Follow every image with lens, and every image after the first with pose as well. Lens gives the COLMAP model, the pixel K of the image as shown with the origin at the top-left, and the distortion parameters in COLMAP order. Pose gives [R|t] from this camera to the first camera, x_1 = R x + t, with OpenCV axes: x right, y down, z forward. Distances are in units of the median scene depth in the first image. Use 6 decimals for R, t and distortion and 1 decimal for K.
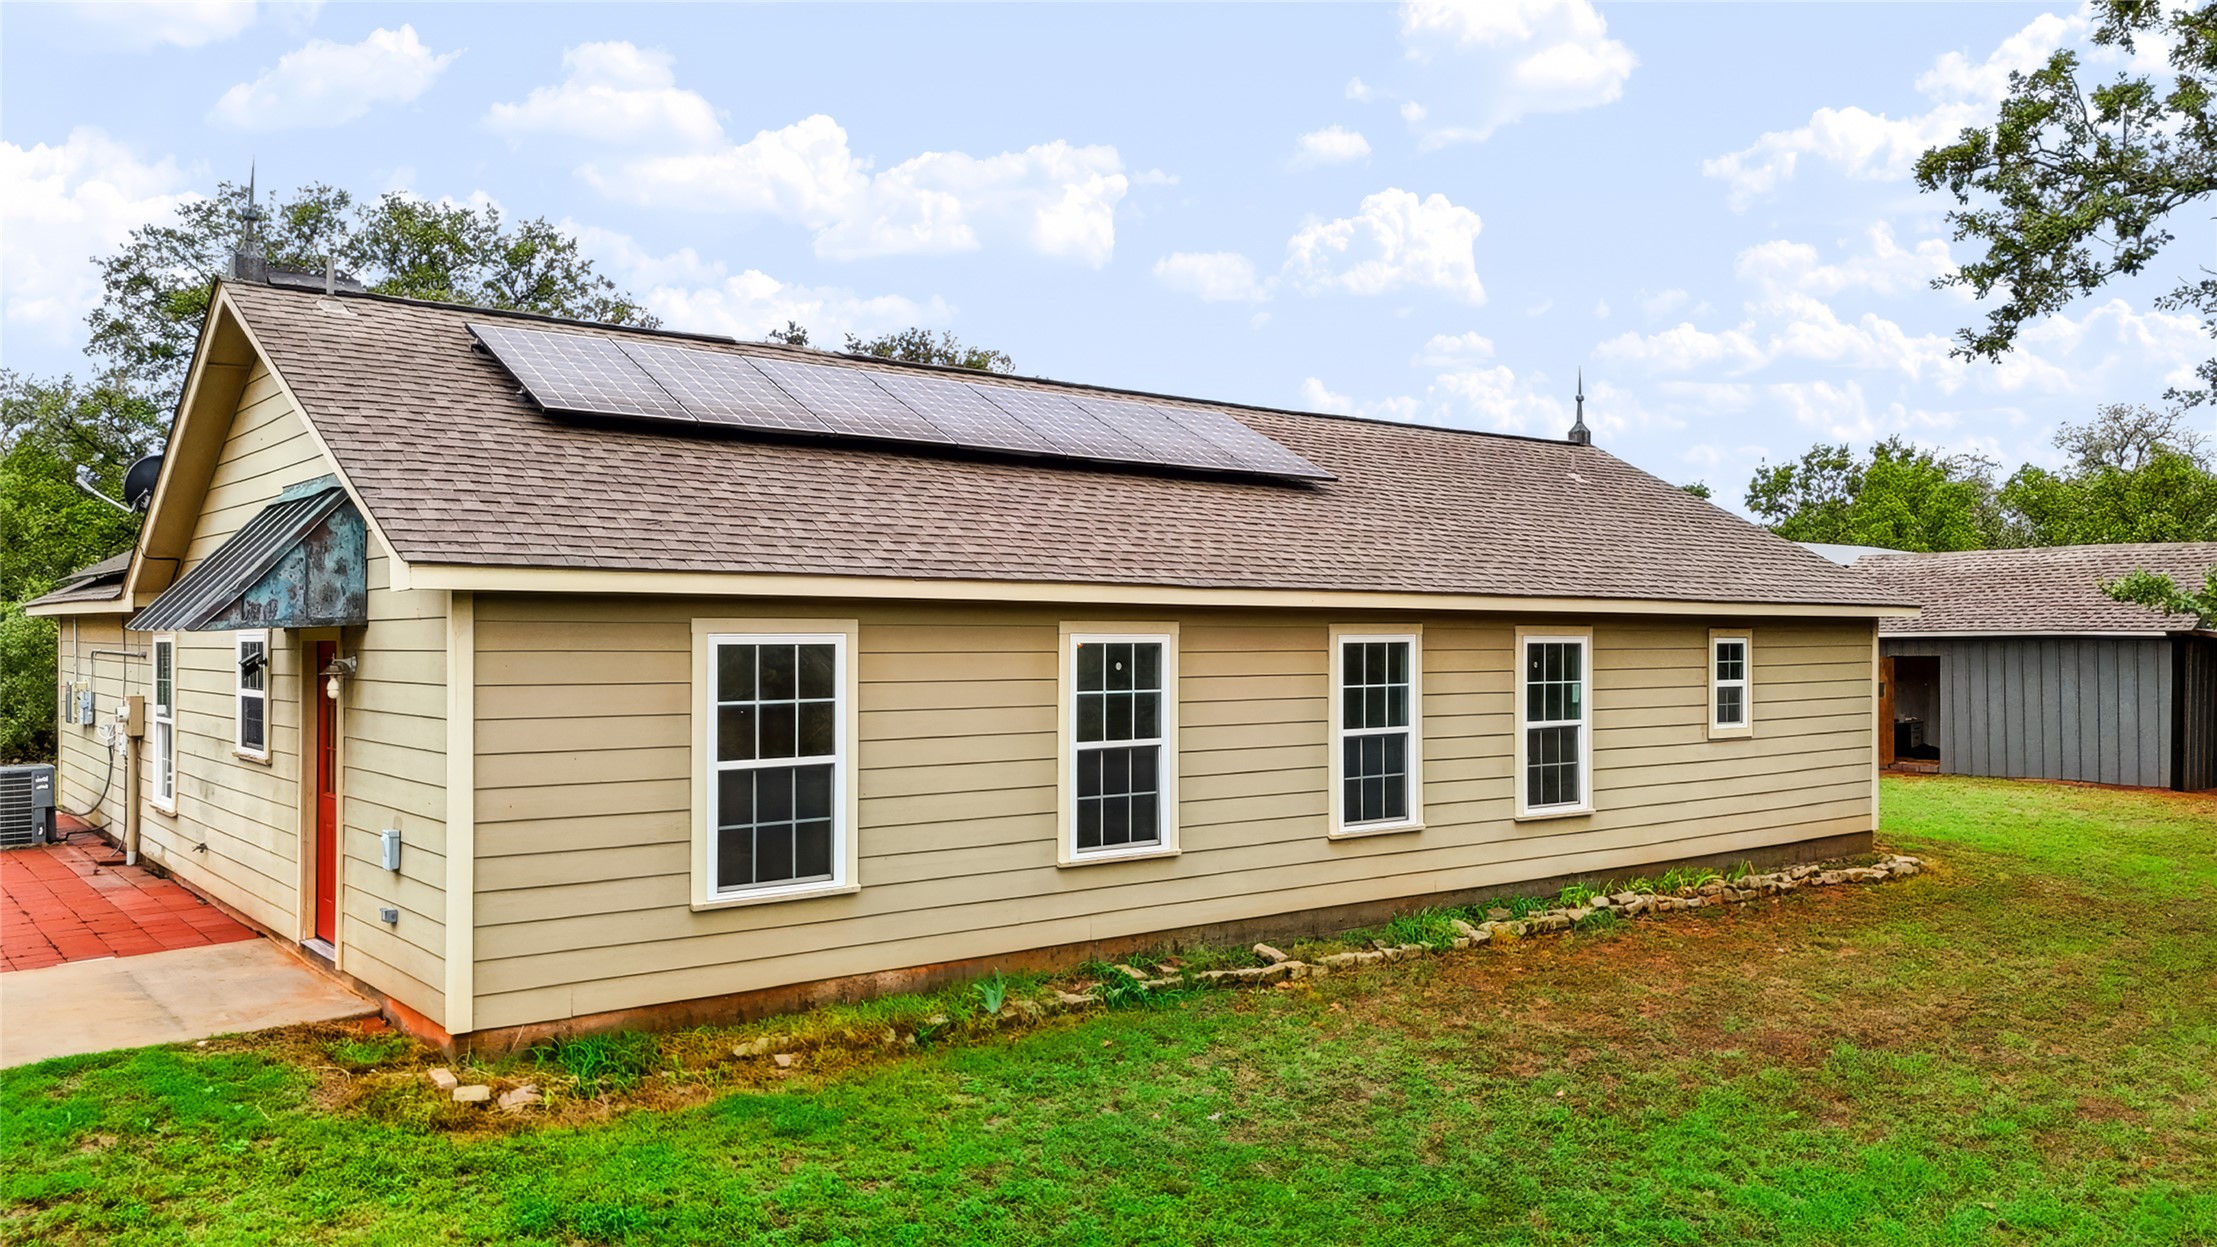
lens RADIAL K [[1622.4, 0, 1108.5], [0, 1622.4, 623.5], [0, 0, 1]] dist [0.075763, -0.060097]
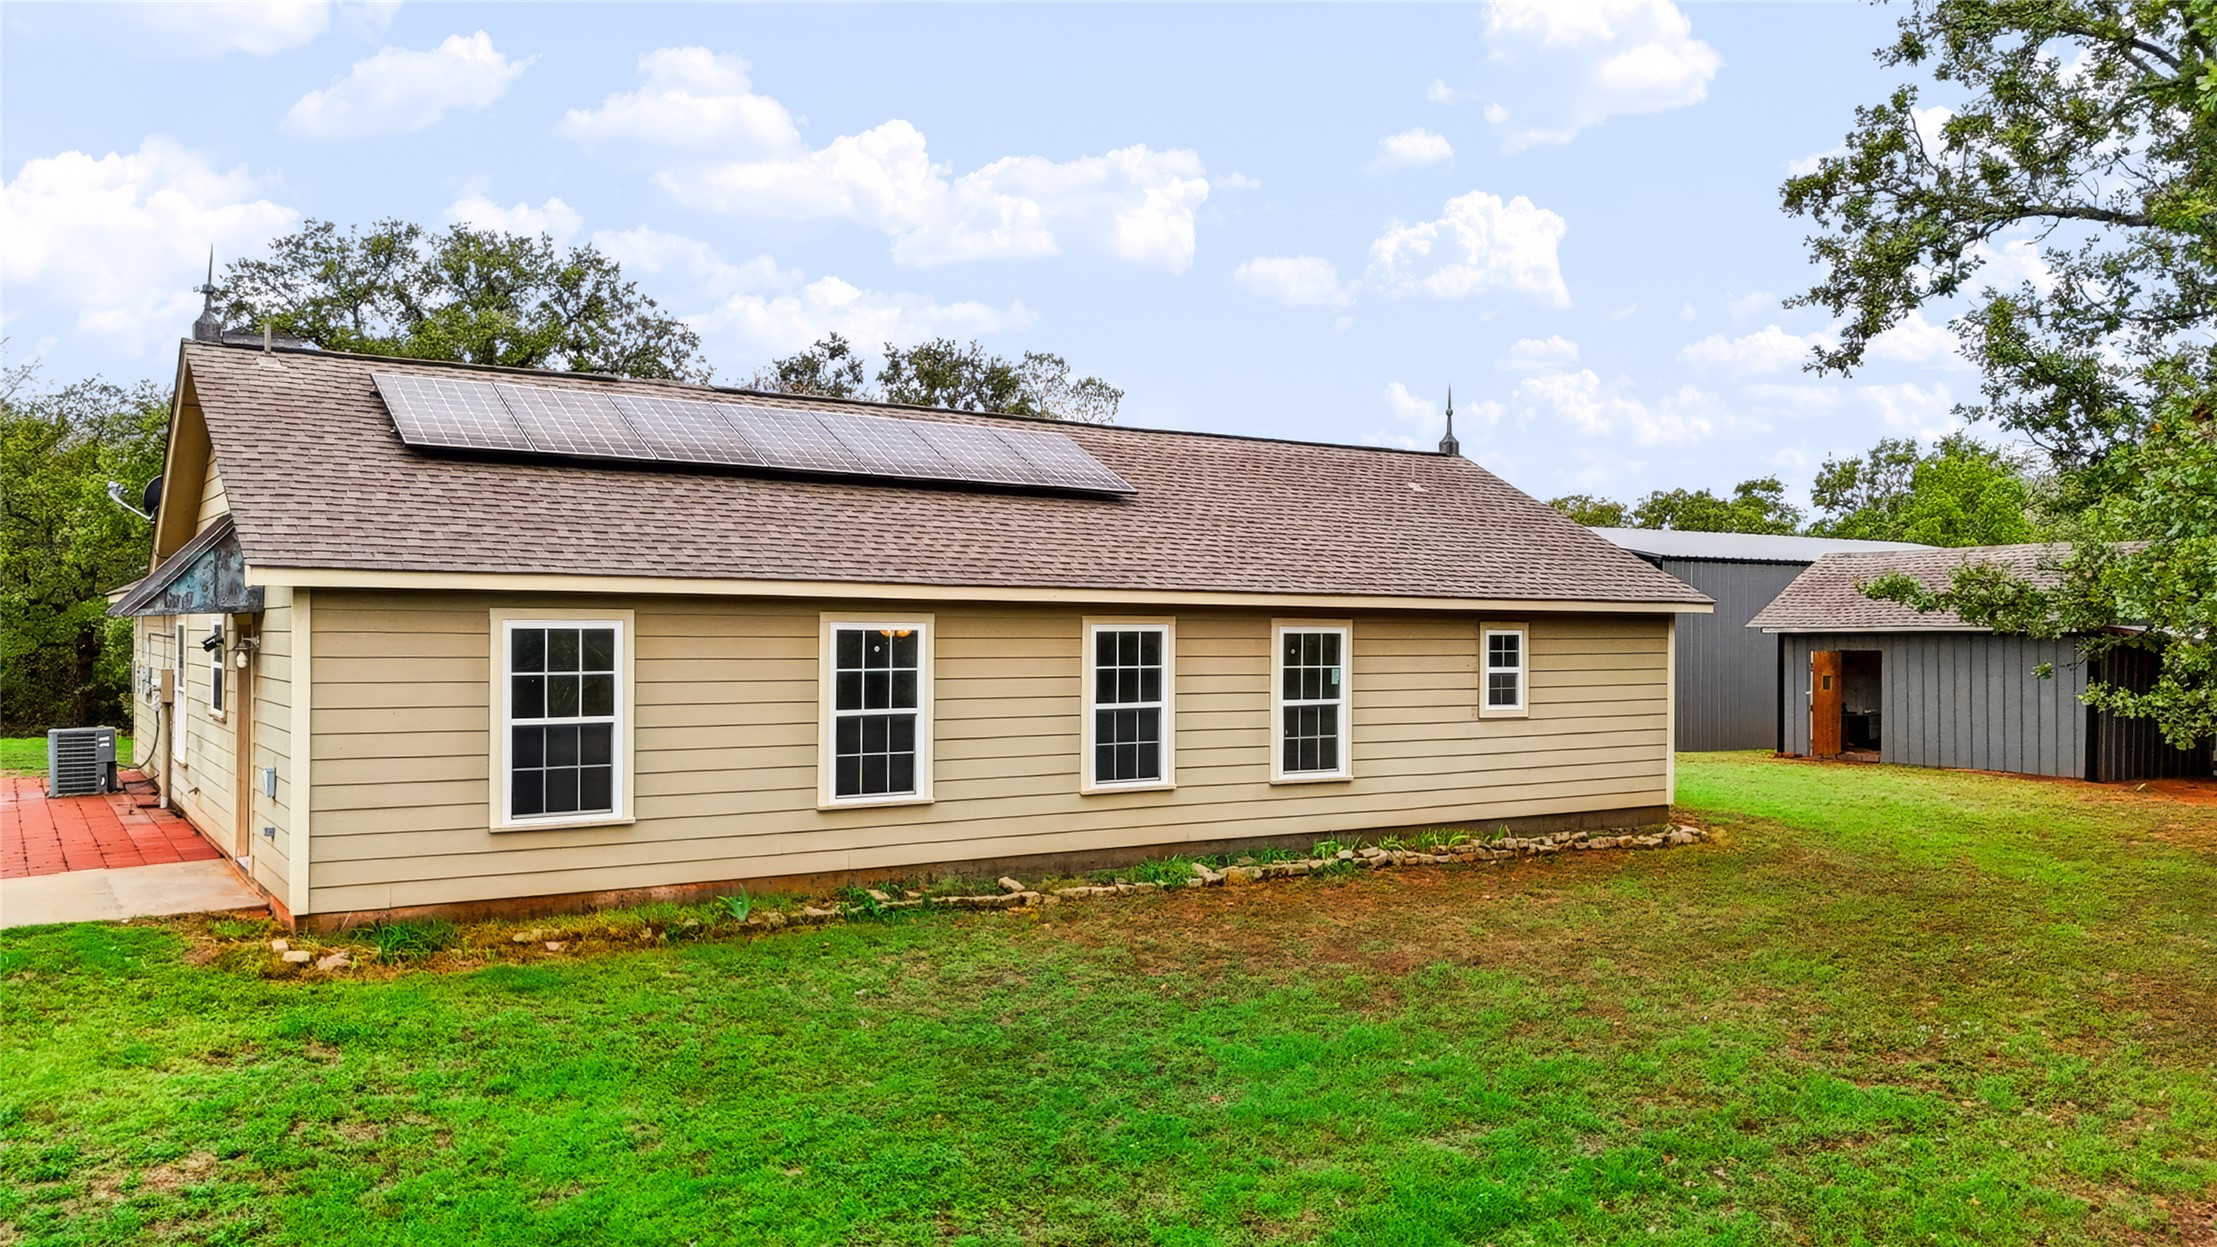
lens RADIAL K [[1666.7, 0, 1142.9], [0, 1666.7, 625.3], [0, 0, 1]] dist [0.087044, -0.084897]
pose [[0.996160, 0.006032, -0.087339, 0.252734], [-0.005507, 0.999965, 0.006248, -0.000508], [0.087374, -0.005743, 0.996159, -0.196400]]
